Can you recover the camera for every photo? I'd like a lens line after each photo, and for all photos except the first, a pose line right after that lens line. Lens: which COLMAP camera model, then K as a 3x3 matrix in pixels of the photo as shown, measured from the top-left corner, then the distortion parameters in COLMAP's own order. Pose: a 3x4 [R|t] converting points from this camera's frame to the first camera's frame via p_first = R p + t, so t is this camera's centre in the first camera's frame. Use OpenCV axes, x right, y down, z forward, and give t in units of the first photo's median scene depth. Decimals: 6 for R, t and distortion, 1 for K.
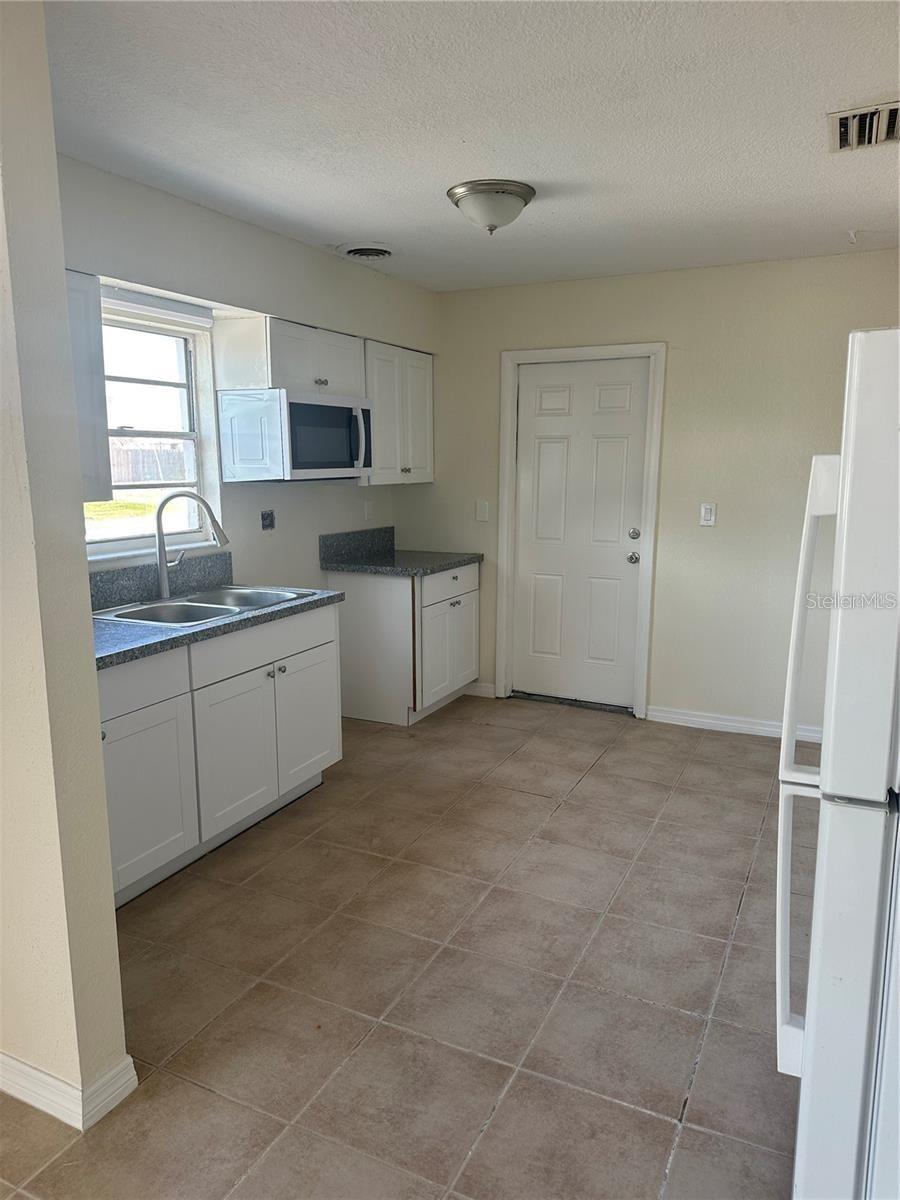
lens RADIAL K [[836.1, 0, 450.0], [0, 836.1, 600.0], [0, 0, 1]] dist [0.001670, 0.001030]
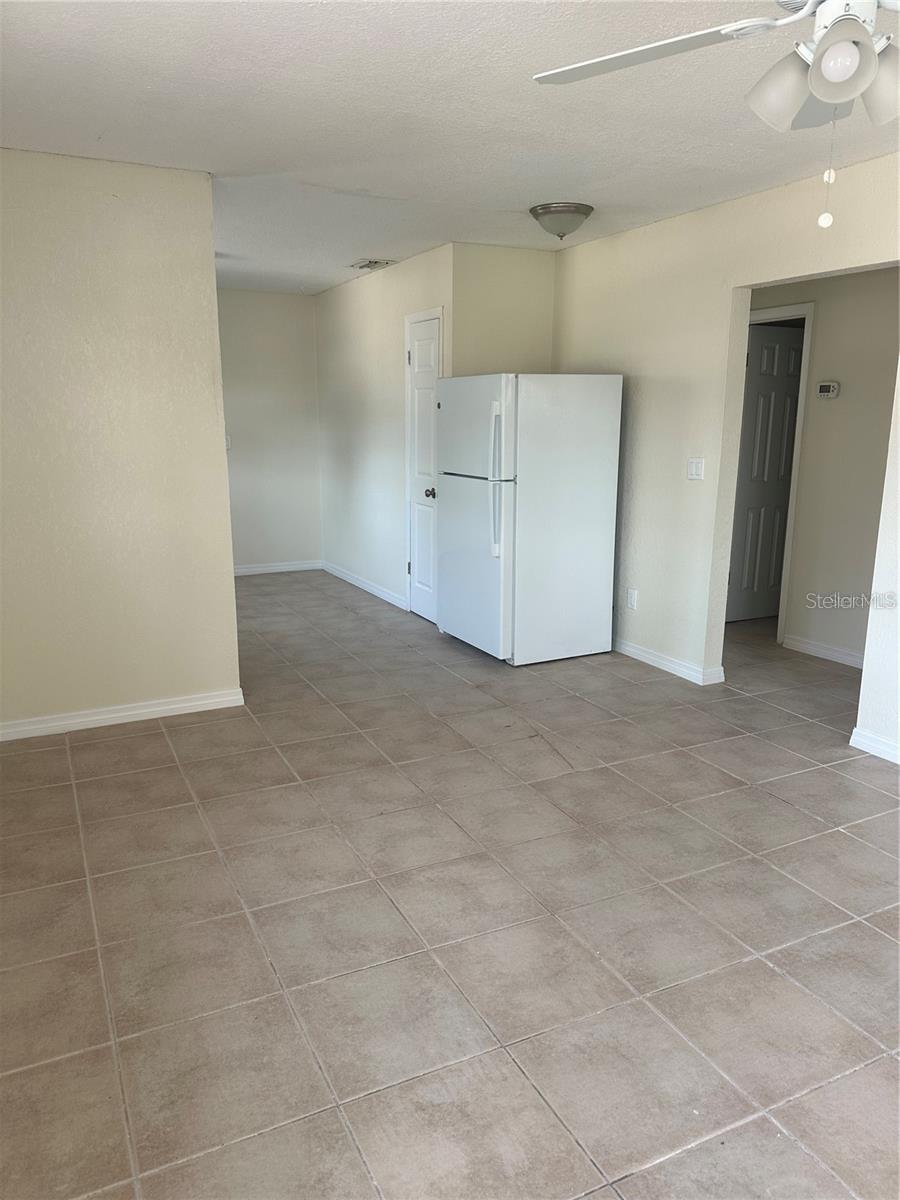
lens RADIAL K [[836.1, 0, 450.0], [0, 836.1, 600.0], [0, 0, 1]] dist [0.001670, 0.001030]
pose [[0.603914, -0.166194, 0.779531, -1.285054], [0.131377, 0.985398, 0.108305, 0.135265], [-0.786148, 0.037005, 0.616929, -0.583317]]
